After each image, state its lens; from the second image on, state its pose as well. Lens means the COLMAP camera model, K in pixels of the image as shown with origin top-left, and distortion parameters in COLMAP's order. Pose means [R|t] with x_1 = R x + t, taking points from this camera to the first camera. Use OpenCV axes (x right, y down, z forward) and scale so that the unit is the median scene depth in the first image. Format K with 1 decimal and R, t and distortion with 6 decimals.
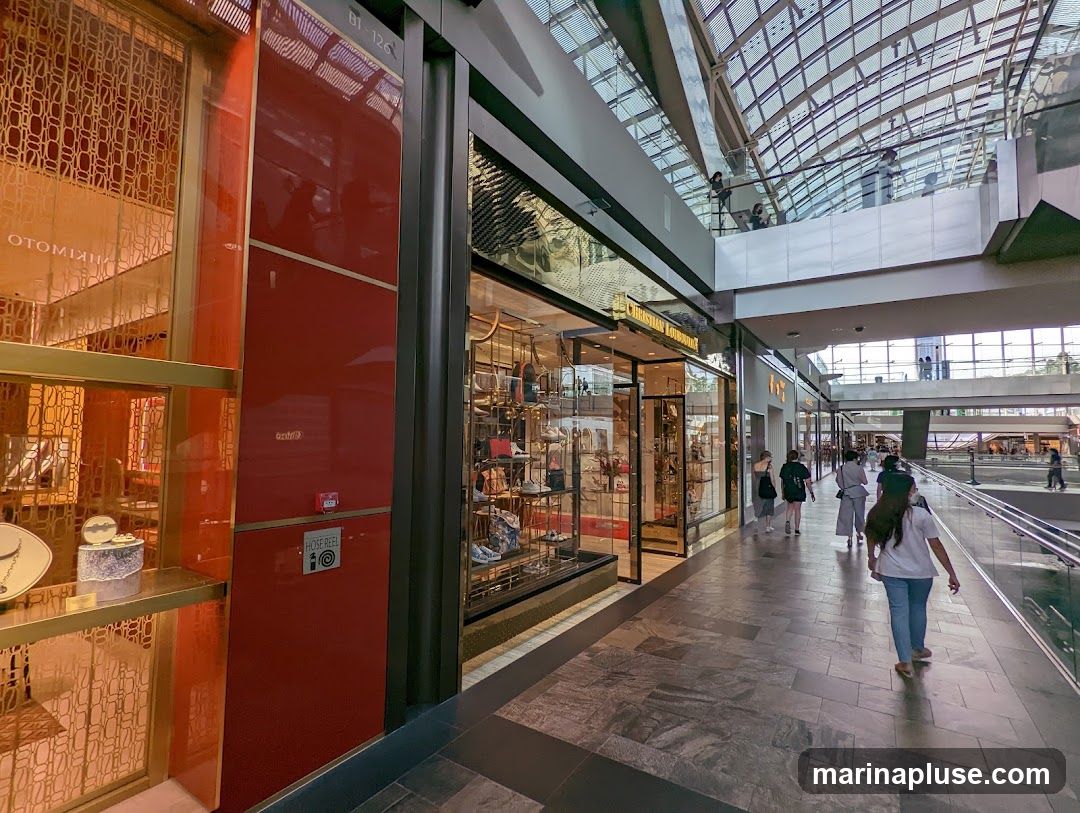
lens RADIAL K [[531.3, 0, 540.0], [0, 531.3, 406.5], [0, 0, 1]] dist [0.027459, 0.000052]
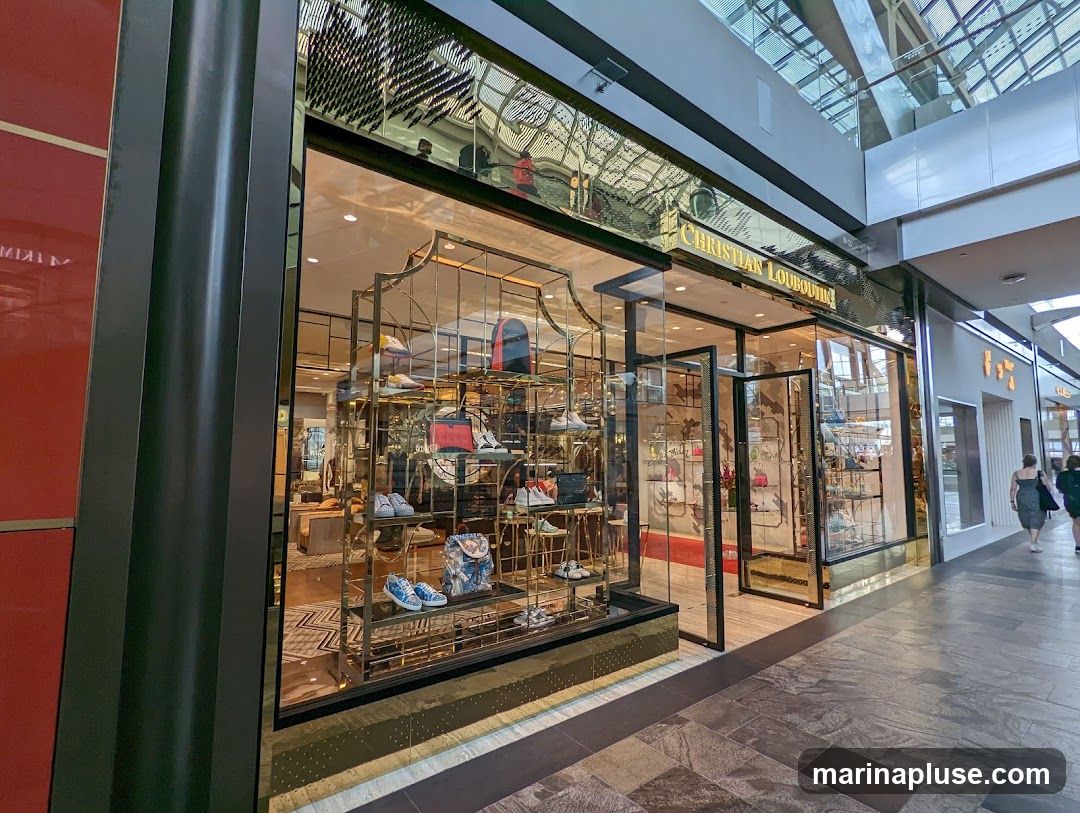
lens RADIAL K [[521.6, 0, 540.0], [0, 521.6, 406.5], [0, 0, 1]] dist [-0.000138, 0.009965]
pose [[0.946911, -0.035628, -0.319514, 0.188835], [0.026529, 0.999110, -0.032787, 0.047919], [0.320398, 0.022570, 0.947014, 0.309600]]
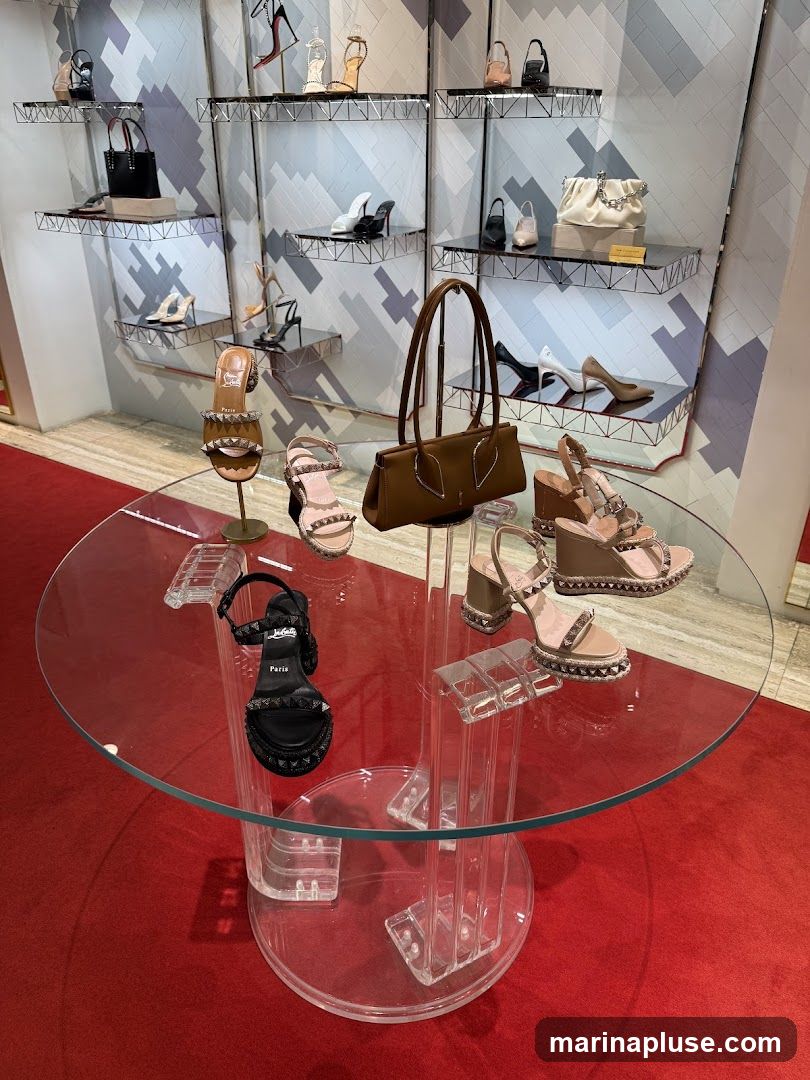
lens RADIAL K [[766.2, 0, 405.0], [0, 766.2, 540.0], [0, 0, 1]] dist [0.043663, -0.062355]
pose [[0.999864, -0.011909, 0.011437, 0.195906], [0.004154, 0.851819, 0.523820, 0.159611], [-0.015980, -0.523701, 0.851752, 1.484277]]
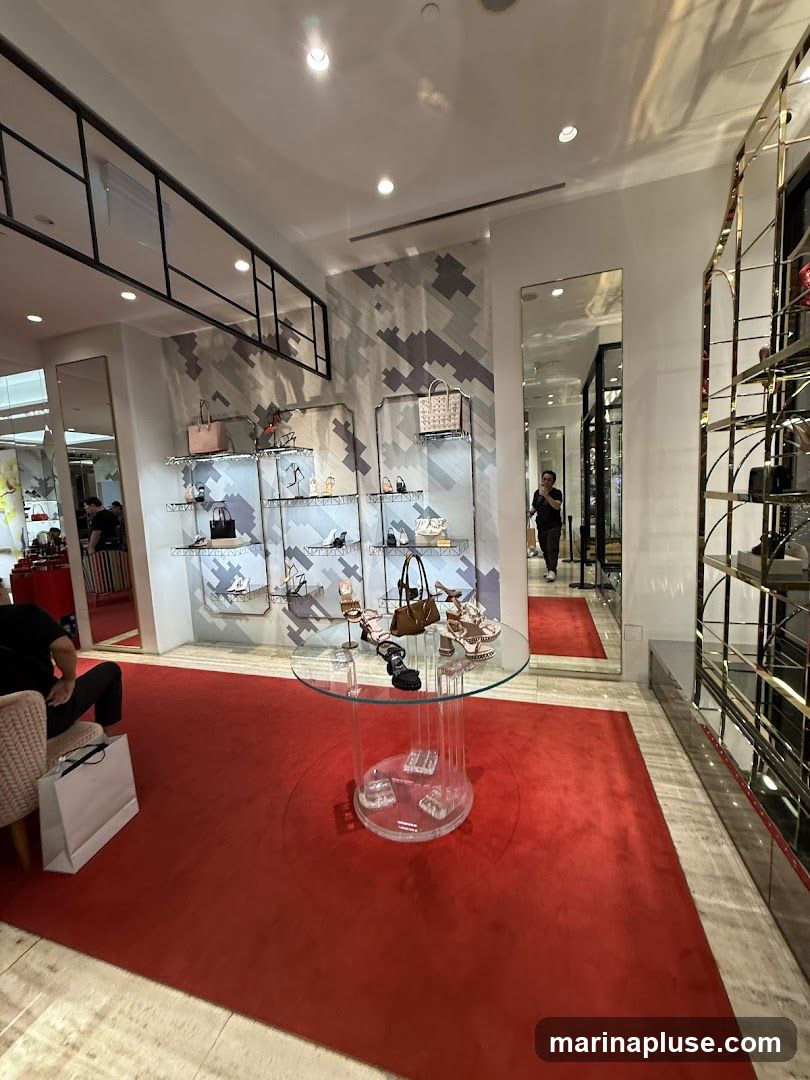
lens RADIAL K [[430.9, 0, 405.0], [0, 430.9, 540.0], [0, 0, 1]] dist [-0.000176, -0.000083]
pose [[0.959970, -0.085662, 0.266682, 0.115983], [0.039289, 0.983855, 0.174600, 0.134394], [-0.277333, -0.157133, 0.947837, 1.359259]]
